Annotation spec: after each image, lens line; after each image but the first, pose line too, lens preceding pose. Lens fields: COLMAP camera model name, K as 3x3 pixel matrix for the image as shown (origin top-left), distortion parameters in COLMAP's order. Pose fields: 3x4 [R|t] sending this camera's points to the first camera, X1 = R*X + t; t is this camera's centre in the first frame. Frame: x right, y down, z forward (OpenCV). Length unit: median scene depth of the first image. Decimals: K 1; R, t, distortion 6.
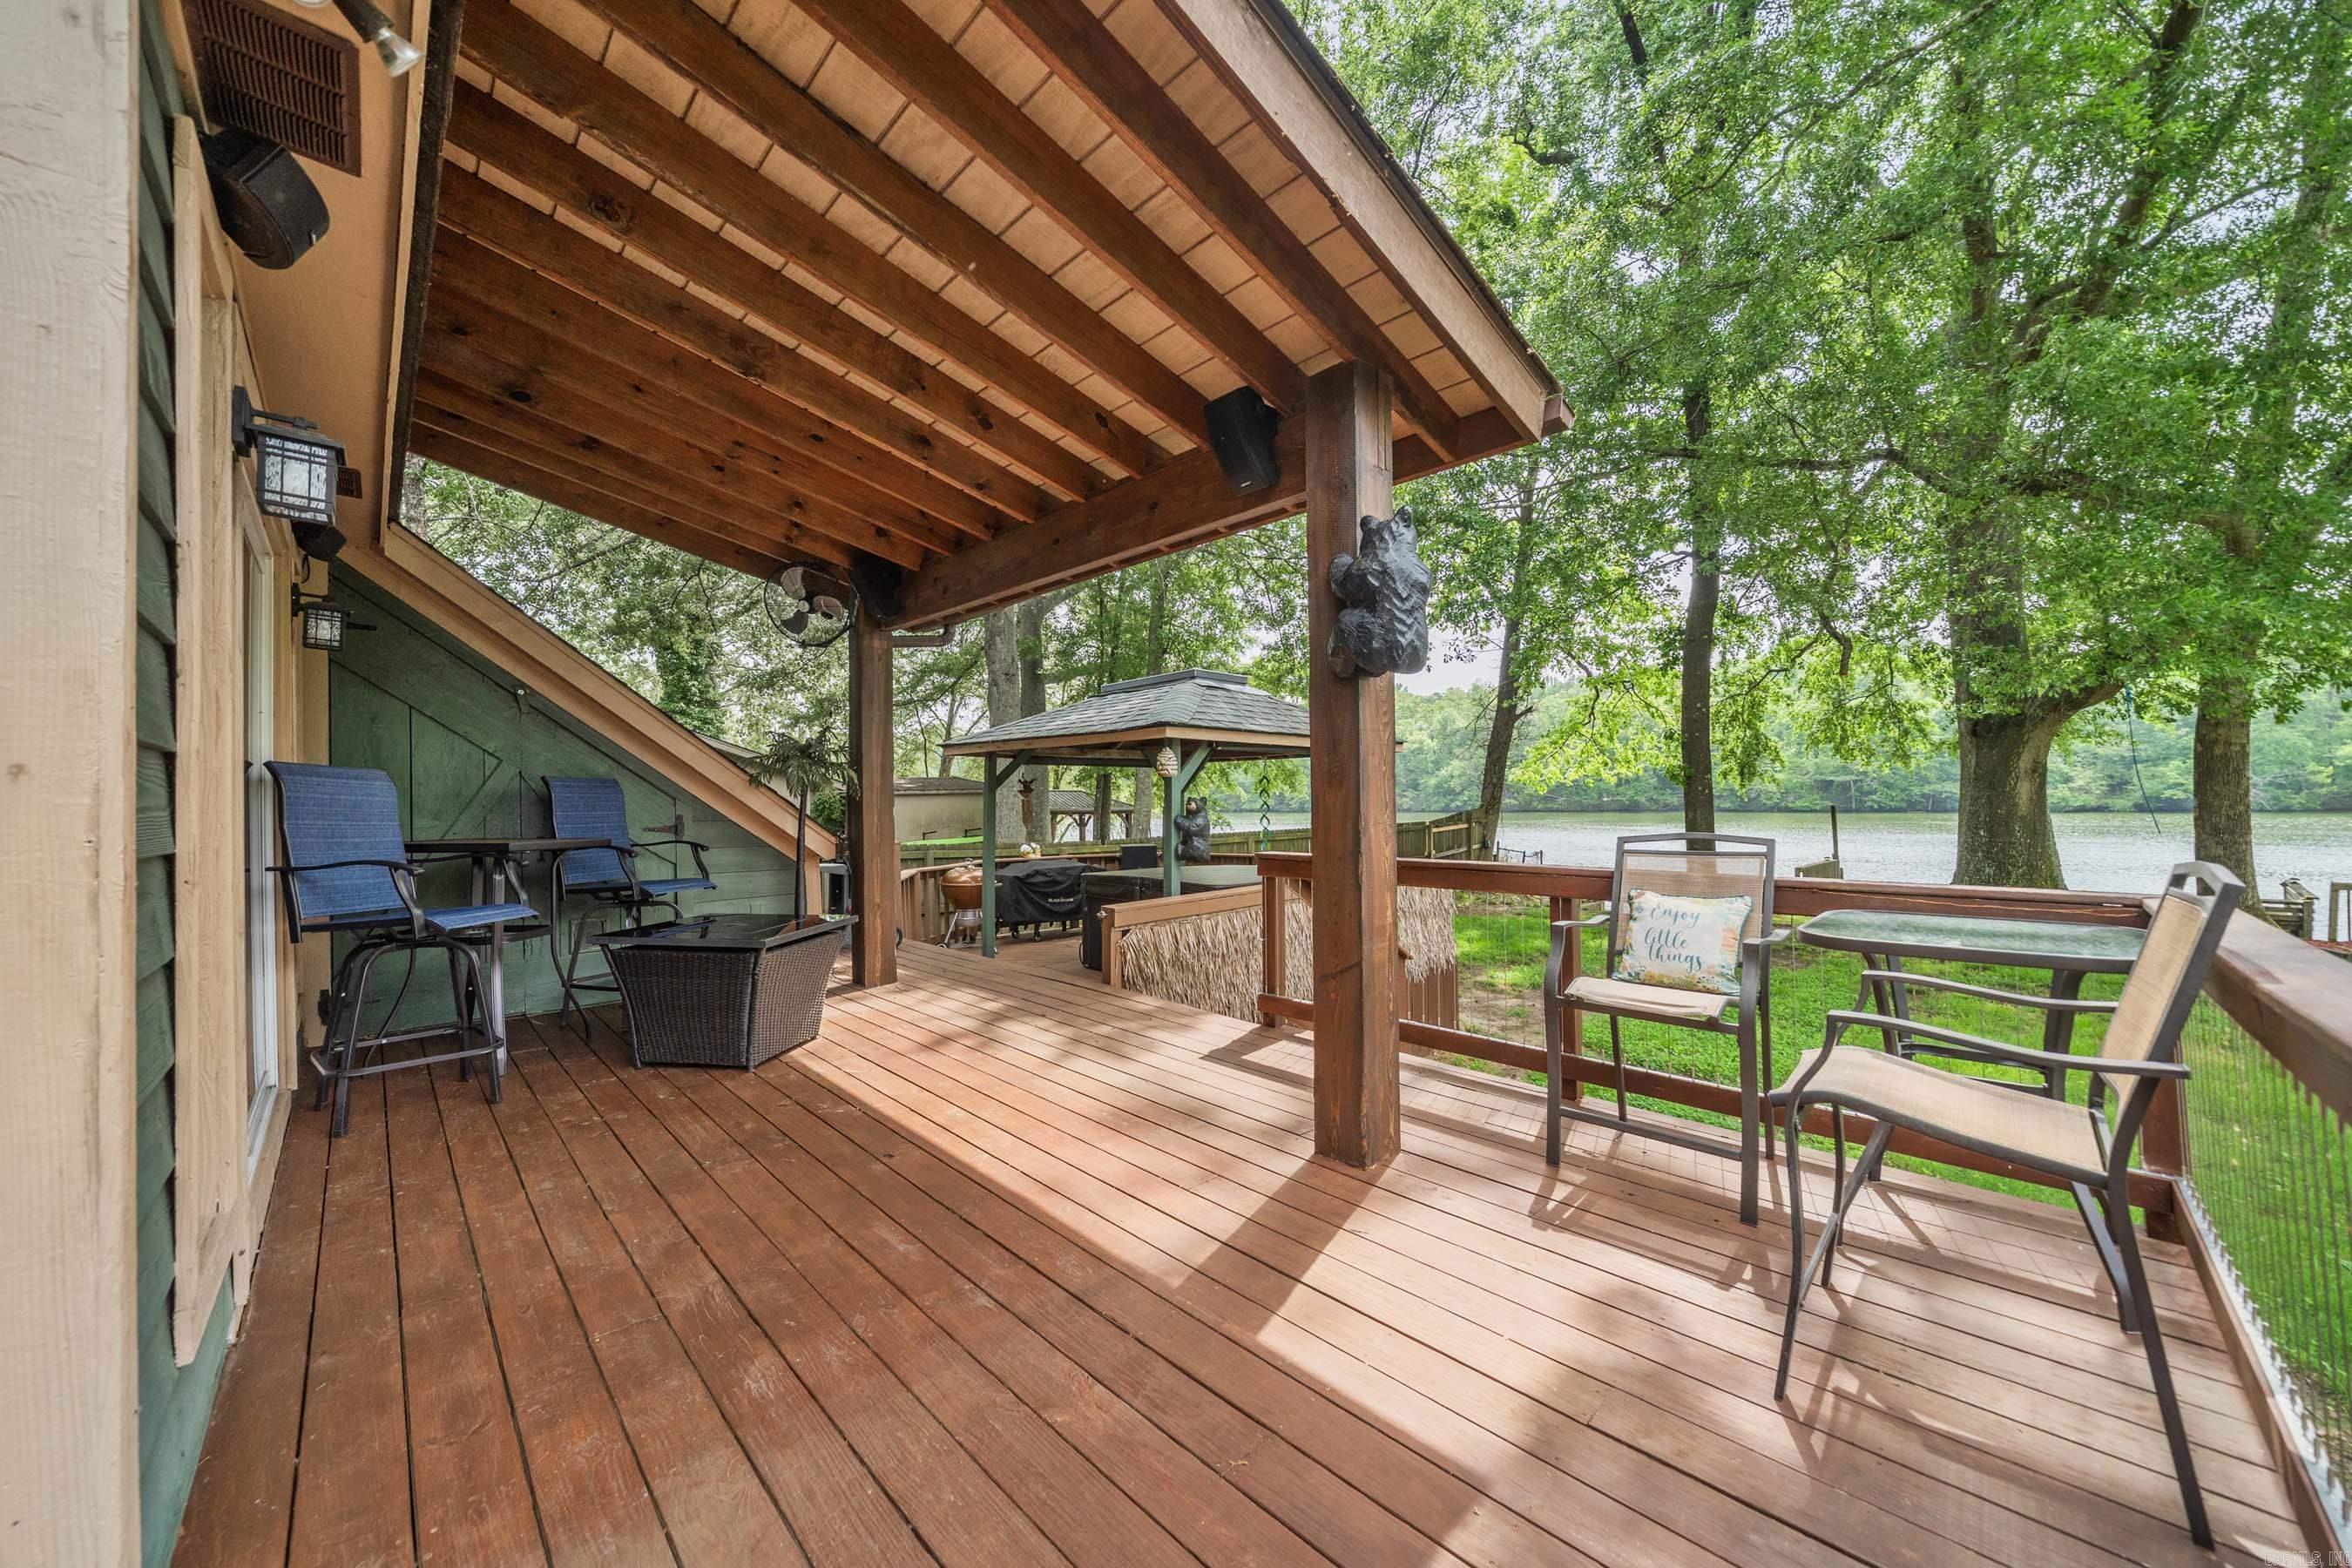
lens RADIAL K [[846.8, 0, 1176.0], [0, 846.8, 784.0], [0, 0, 1]] dist [-0.008084, 0.000044]
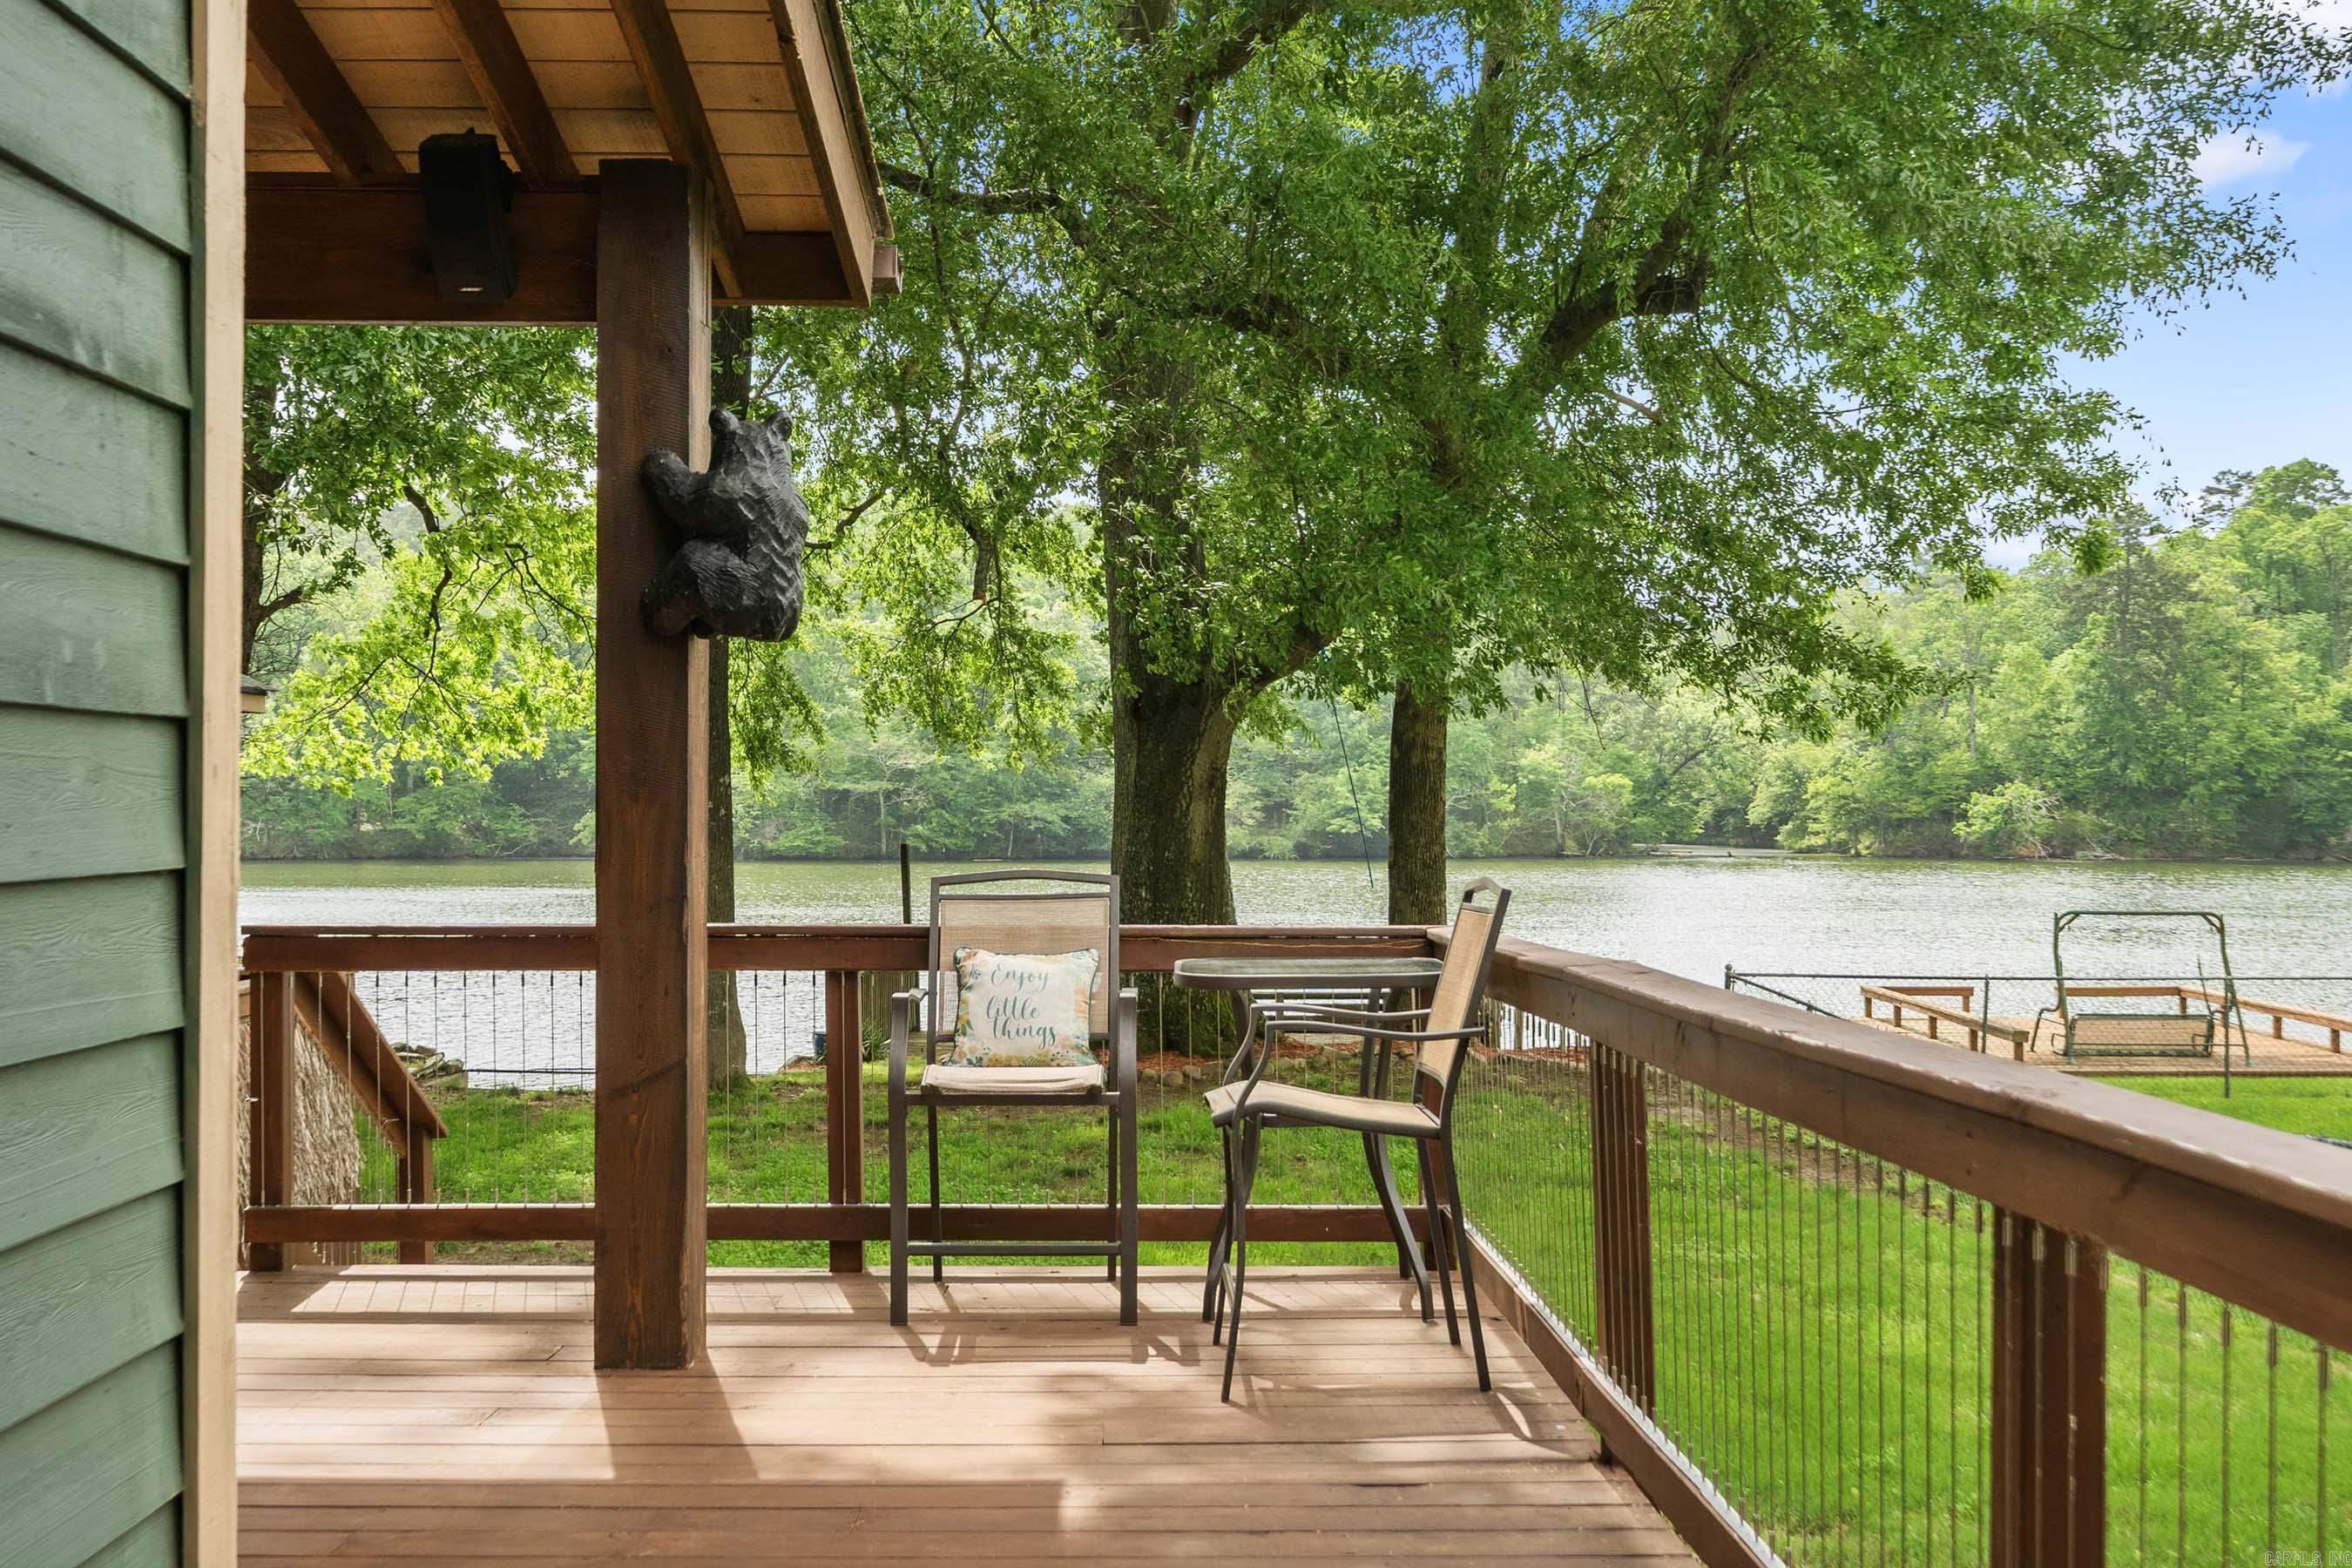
lens RADIAL K [[2433.8, 0, 1176.0], [0, 2433.8, 784.0], [0, 0, 1]] dist [-0.014904, -0.013916]
pose [[0.690816, 0.021768, 0.722702, -0.211782], [-0.022181, 0.999714, -0.008910, -0.000413], [-0.722690, -0.009875, 0.691102, -0.143654]]
